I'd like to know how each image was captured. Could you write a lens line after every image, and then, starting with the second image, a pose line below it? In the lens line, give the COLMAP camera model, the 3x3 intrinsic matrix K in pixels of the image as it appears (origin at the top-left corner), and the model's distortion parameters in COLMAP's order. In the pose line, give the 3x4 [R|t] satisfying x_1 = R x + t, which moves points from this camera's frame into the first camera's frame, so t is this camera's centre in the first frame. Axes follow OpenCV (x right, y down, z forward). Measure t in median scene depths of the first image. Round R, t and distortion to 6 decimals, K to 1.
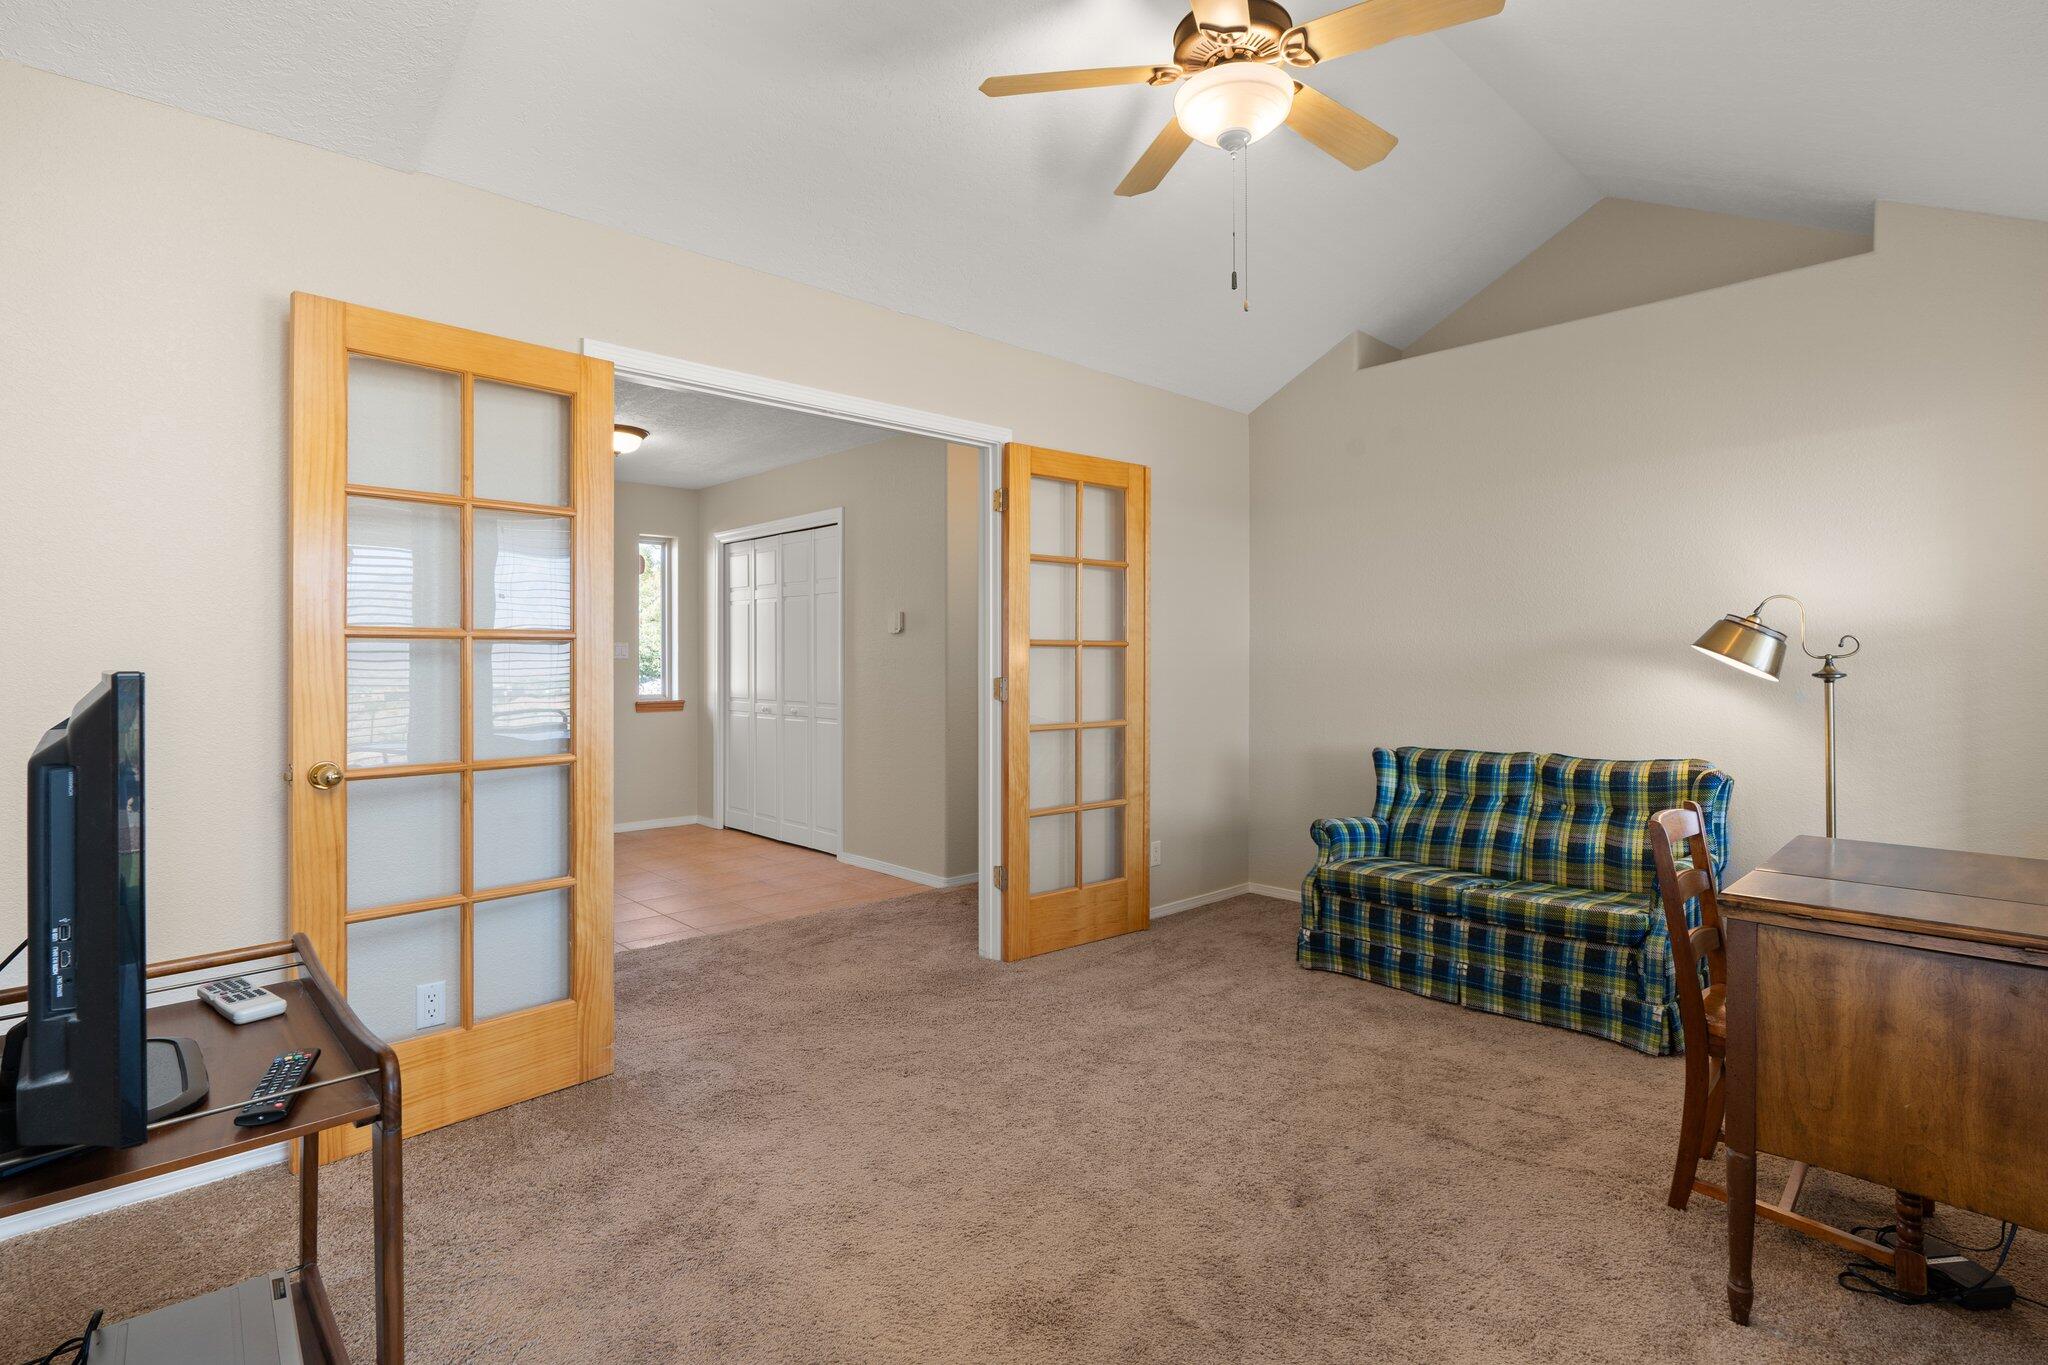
lens RADIAL K [[977.3, 0, 1028.1], [0, 977.3, 662.4], [0, 0, 1]] dist [-0.001975, -0.000648]
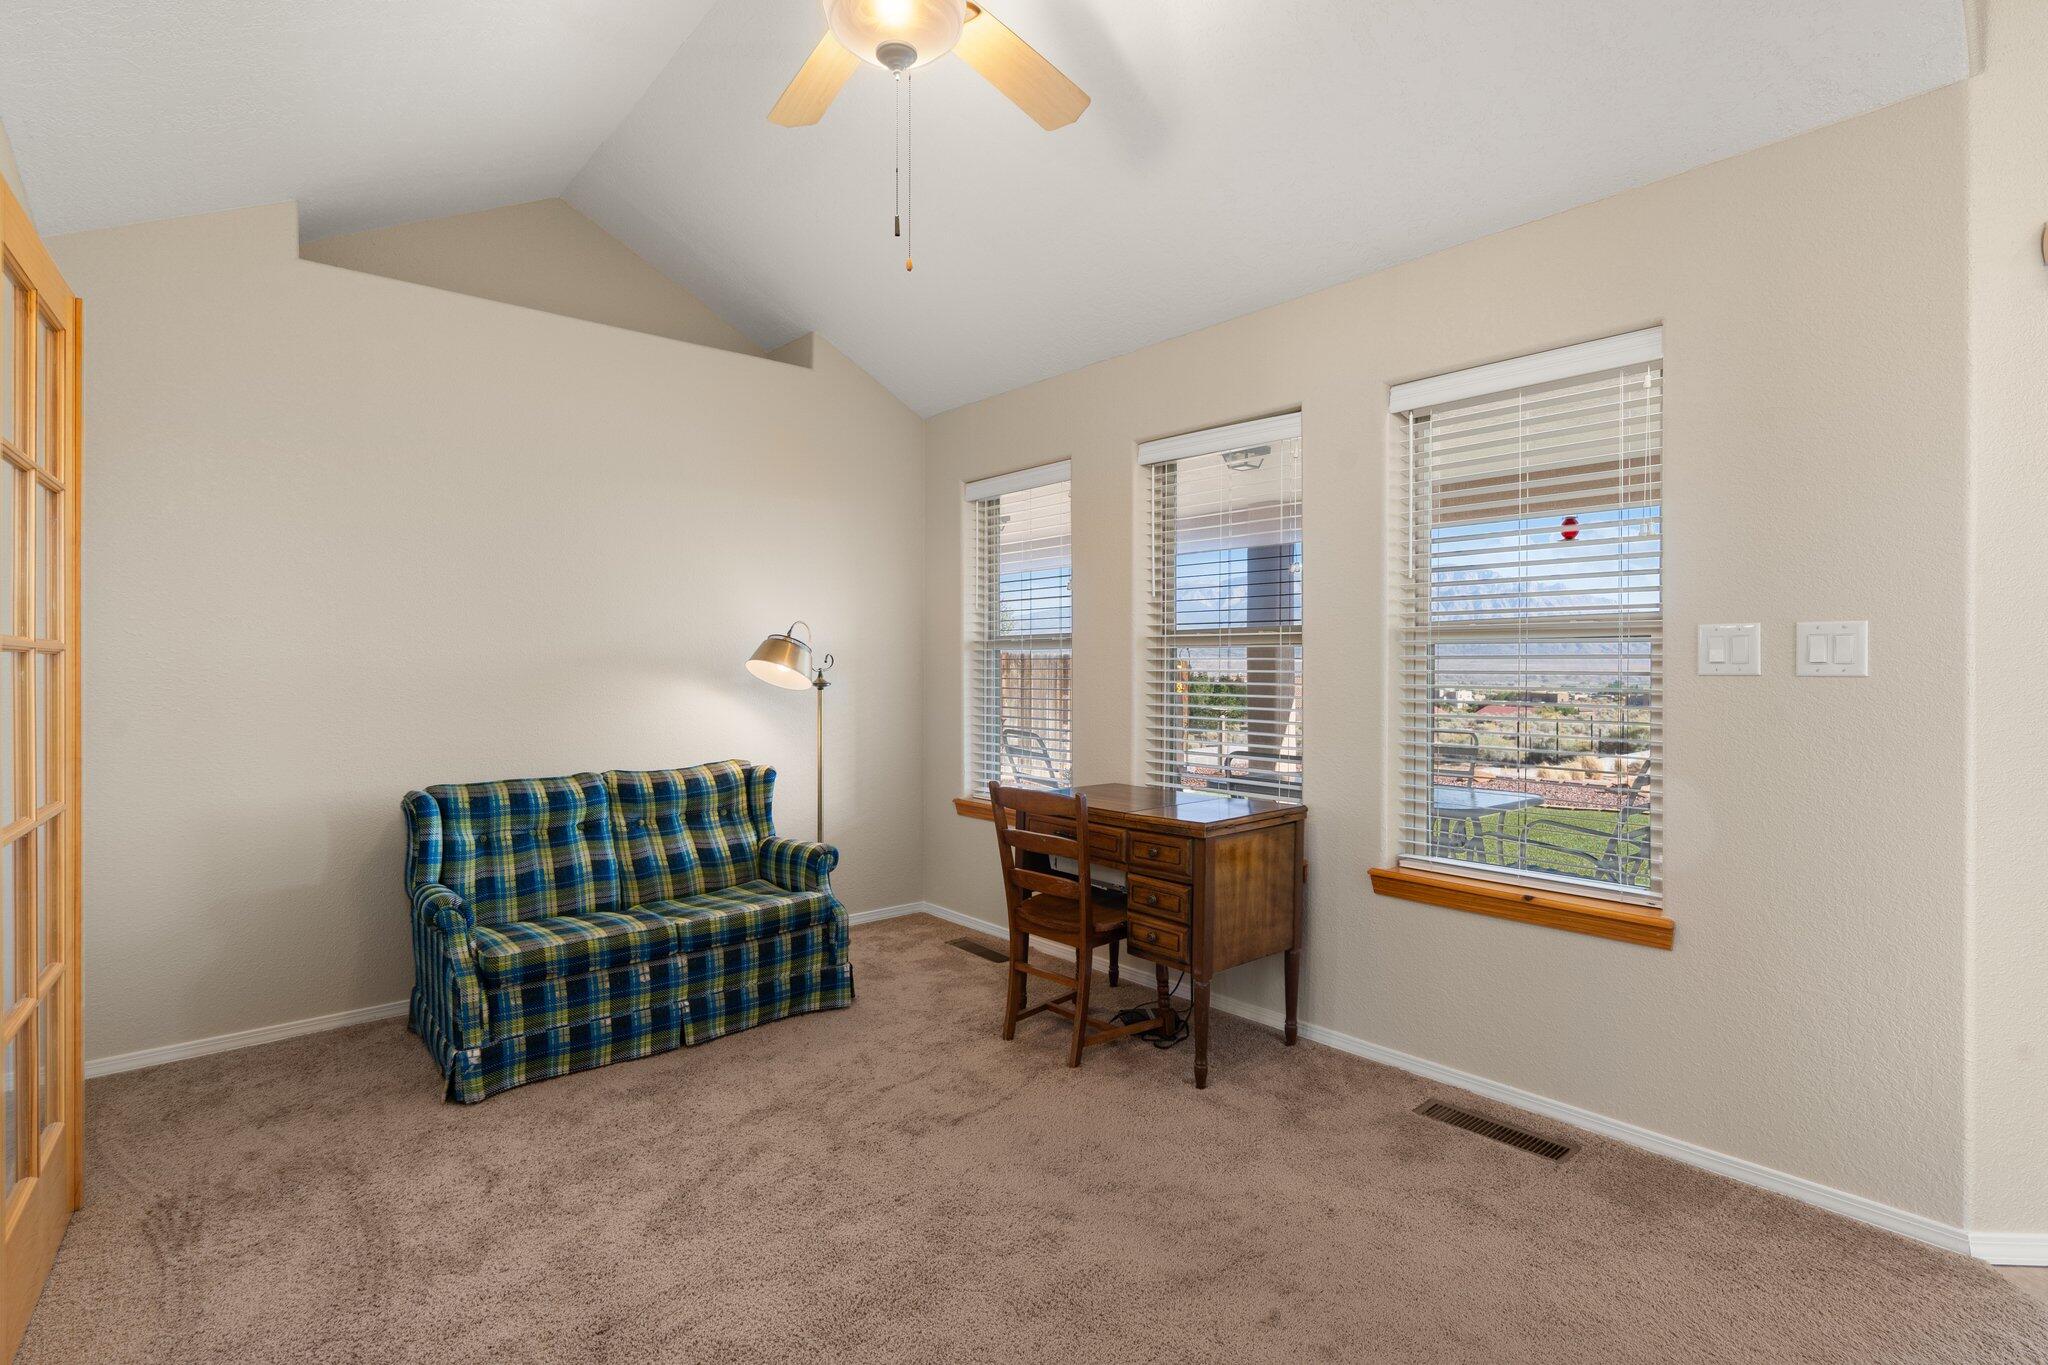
lens RADIAL K [[977.3, 0, 1018.4], [0, 977.3, 678.2], [0, 0, 1]] dist [-0.001975, -0.000648]
pose [[0.055868, -0.010505, 0.998383, -0.406903], [0.000830, 0.999945, 0.010475, -0.007182], [-0.998438, 0.000244, 0.055873, 0.556120]]
